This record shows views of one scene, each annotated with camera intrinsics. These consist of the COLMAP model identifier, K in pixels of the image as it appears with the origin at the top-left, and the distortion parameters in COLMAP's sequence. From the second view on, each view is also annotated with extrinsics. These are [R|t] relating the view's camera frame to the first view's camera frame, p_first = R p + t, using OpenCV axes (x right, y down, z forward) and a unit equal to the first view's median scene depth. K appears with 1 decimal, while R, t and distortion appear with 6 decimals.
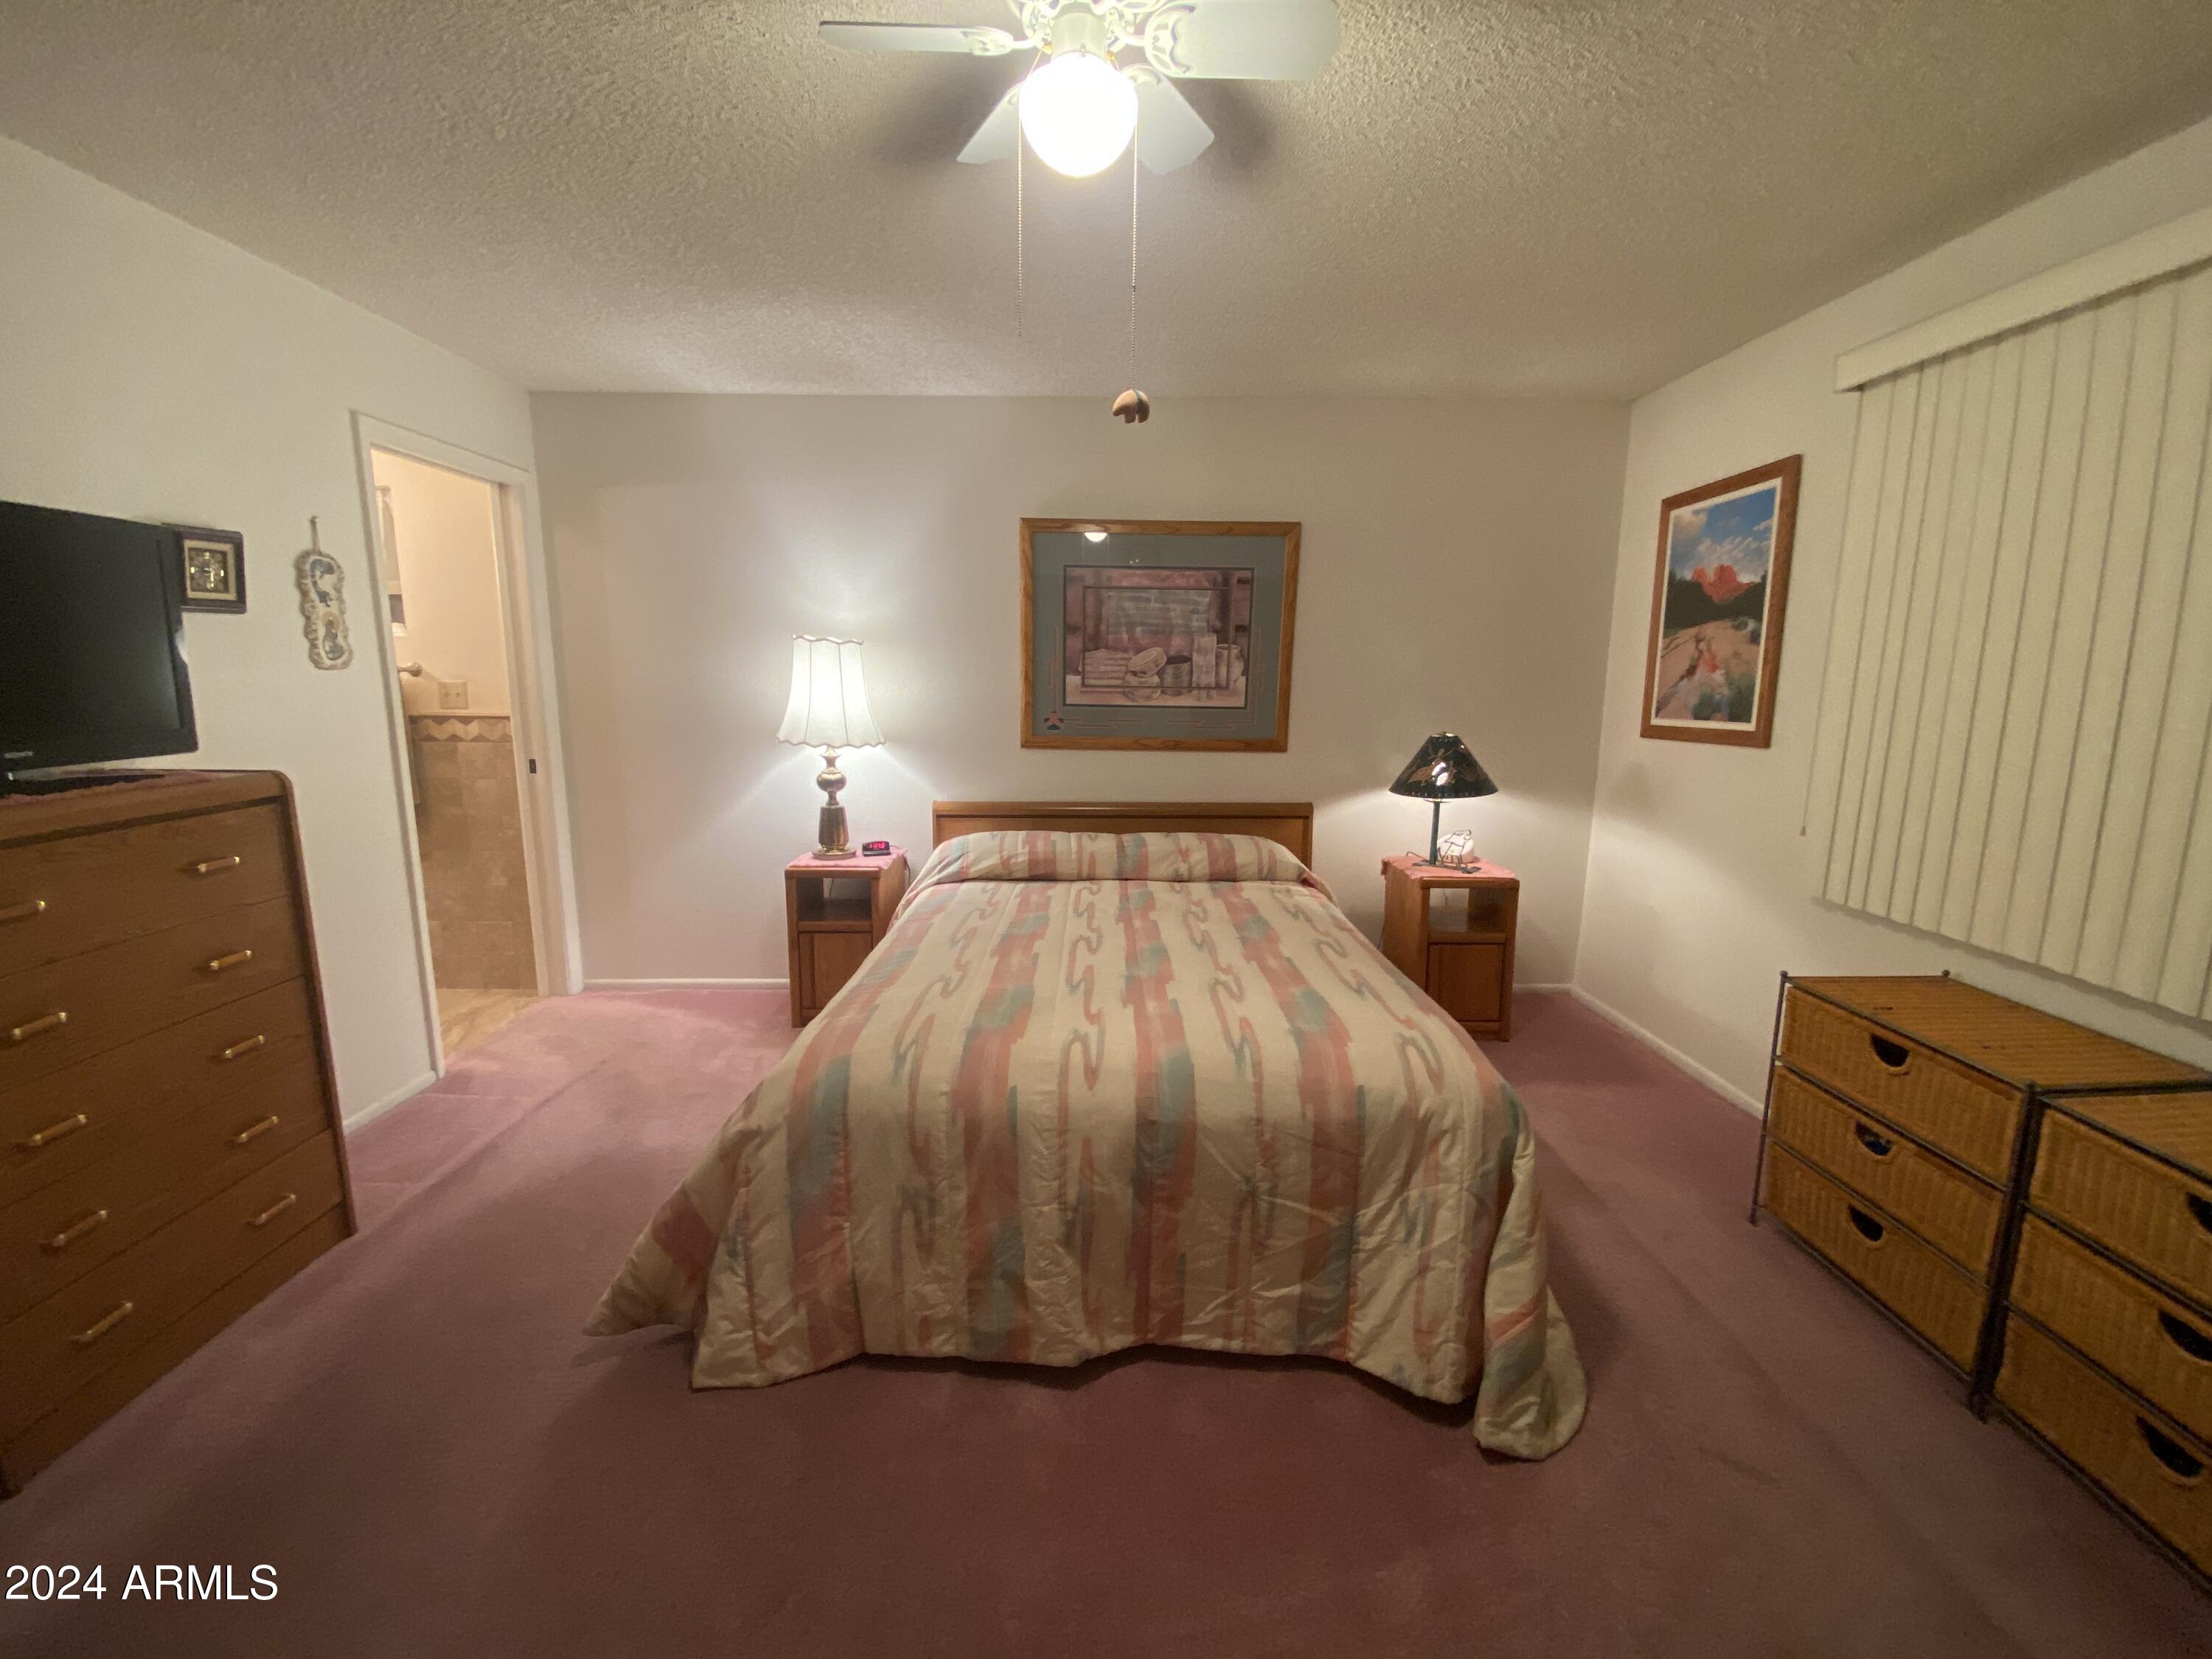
lens RADIAL K [[923.2, 0, 1106.0], [0, 923.2, 829.5], [0, 0, 1]] dist [-0.000296, -0.000040]
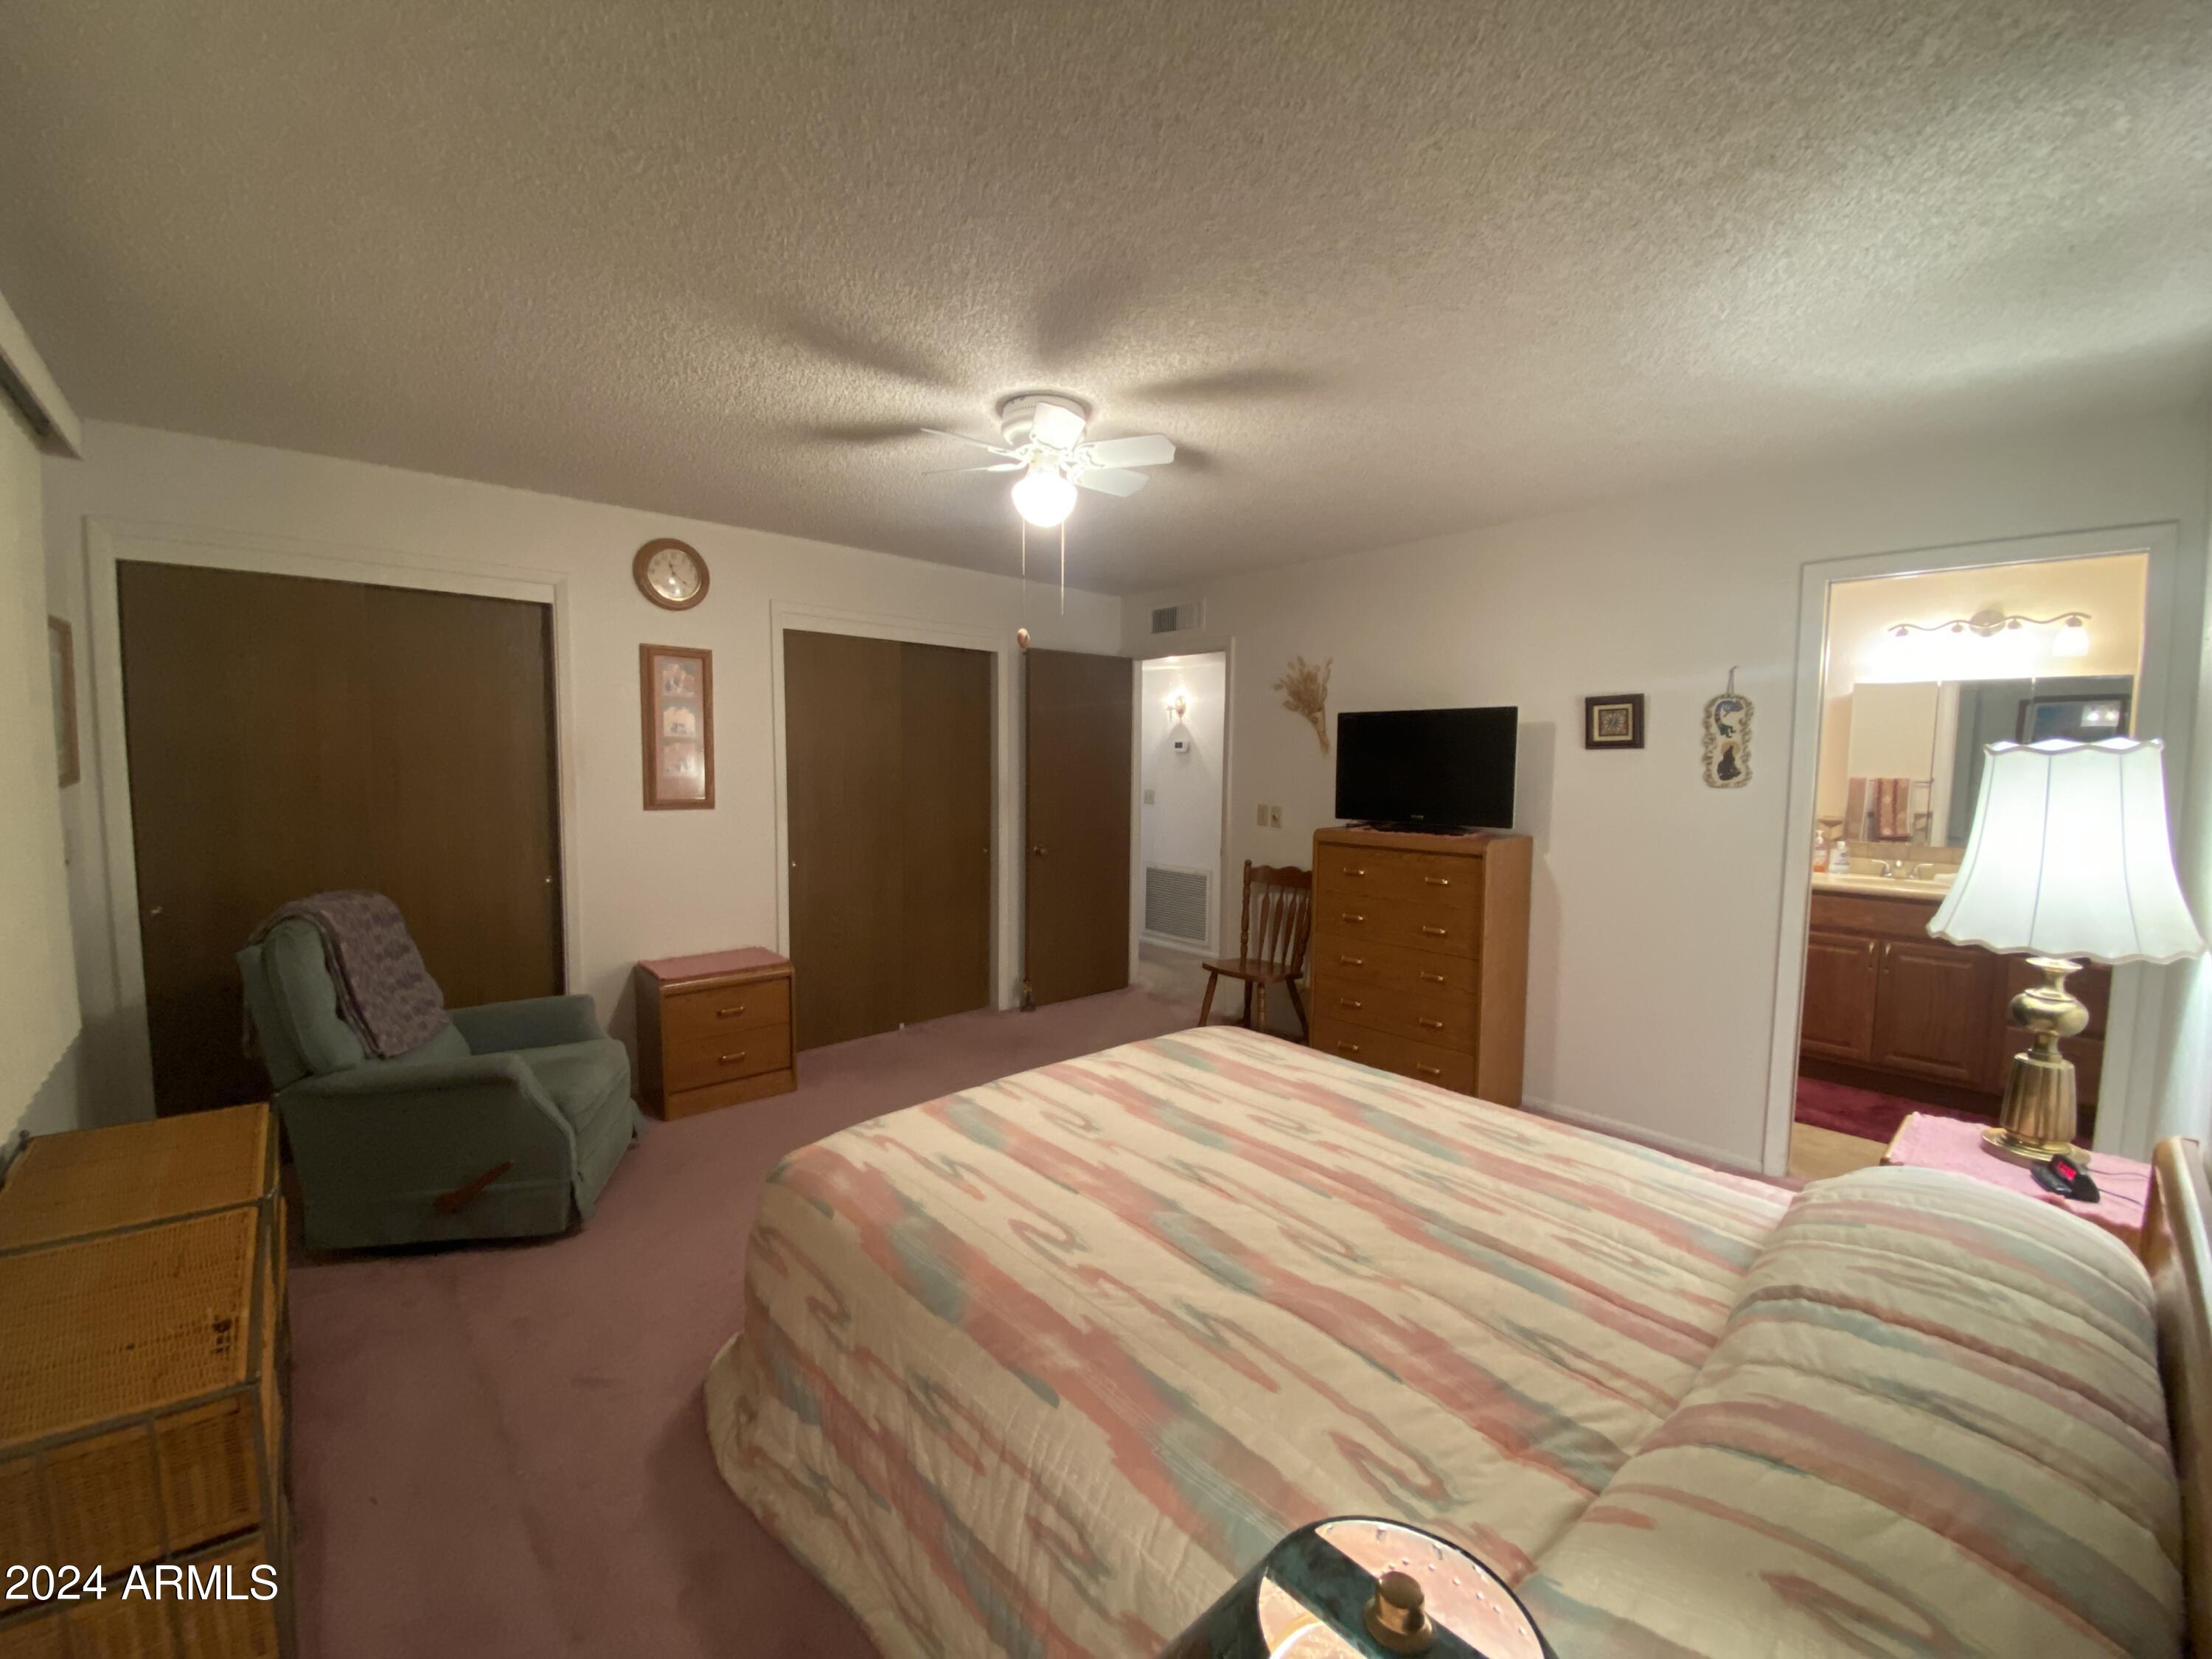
lens RADIAL K [[923.2, 0, 1106.0], [0, 923.2, 829.5], [0, 0, 1]] dist [-0.000296, -0.000040]
pose [[-0.760607, 0.037478, -0.648130, 0.617977], [-0.124795, 0.971274, 0.202616, -0.275133], [0.637105, 0.234995, -0.734081, 1.442105]]
